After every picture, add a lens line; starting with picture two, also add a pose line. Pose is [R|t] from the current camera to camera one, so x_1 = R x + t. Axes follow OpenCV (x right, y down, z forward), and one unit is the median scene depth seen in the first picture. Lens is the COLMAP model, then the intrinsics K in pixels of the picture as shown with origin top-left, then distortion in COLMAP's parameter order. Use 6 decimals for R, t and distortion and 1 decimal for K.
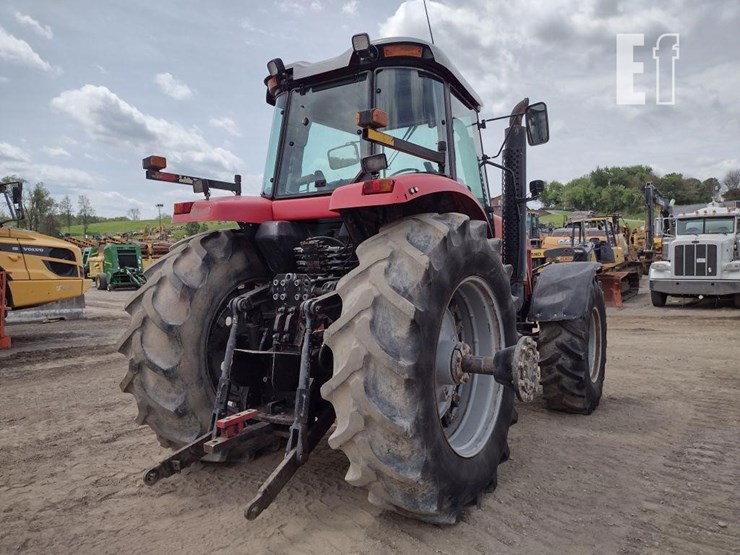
lens RADIAL K [[554.5, 0, 370.0], [0, 554.5, 277.5], [0, 0, 1]] dist [0.065799, -0.088648]
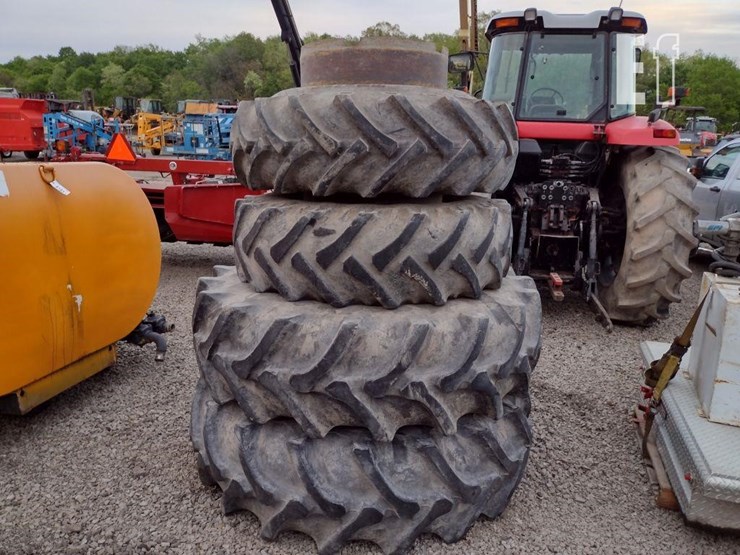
lens RADIAL K [[554.5, 0, 370.0], [0, 554.5, 277.5], [0, 0, 1]] dist [0.065799, -0.088648]
pose [[0.911399, -0.084376, 0.402782, -1.105210], [-0.028013, 0.963765, 0.265278, -0.127553], [-0.410570, -0.253057, 0.876010, -0.132315]]
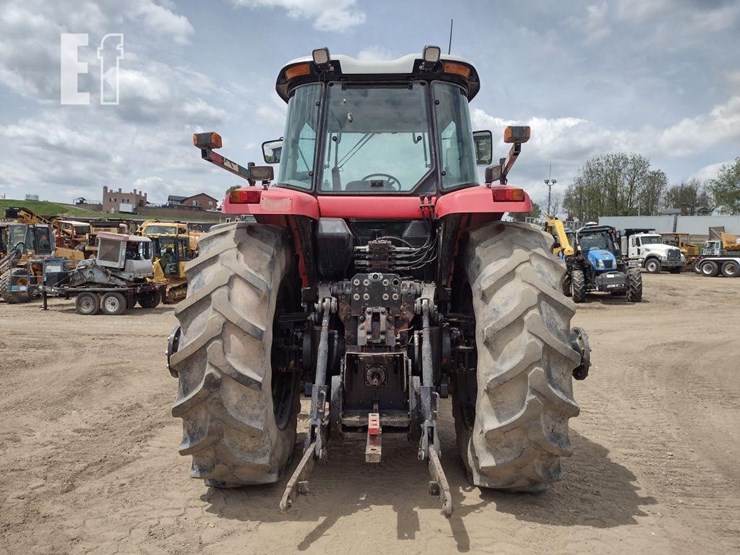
lens RADIAL K [[552.3, 0, 370.0], [0, 552.3, 277.5], [0, 0, 1]] dist [0.044822, -0.051183]
pose [[0.851321, 0.006115, 0.524610, -0.608361], [-0.004585, 0.999981, -0.004215, 0.004155], [-0.524626, 0.001182, 0.851332, 0.159655]]
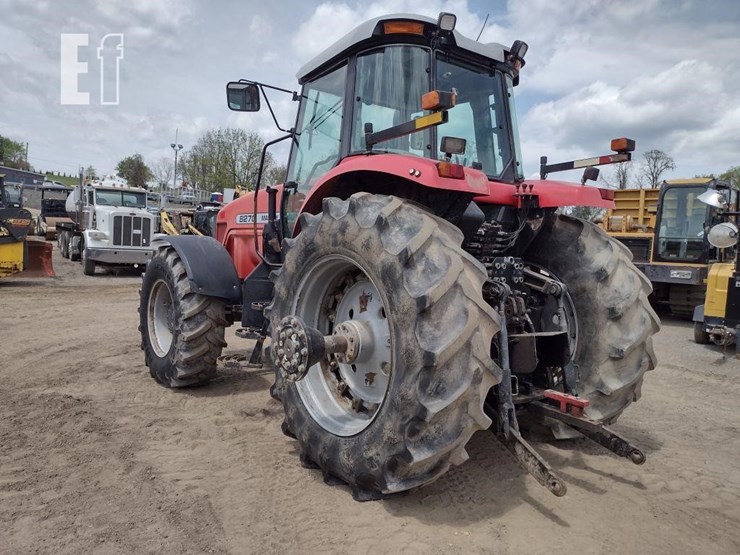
lens RADIAL K [[554.5, 0, 370.0], [0, 554.5, 277.5], [0, 0, 1]] dist [0.065799, -0.088648]
pose [[0.329290, -0.030997, 0.943720, -1.088825], [-0.028685, 0.998671, 0.042810, -0.005374], [-0.943793, -0.041168, 0.327964, 0.829711]]
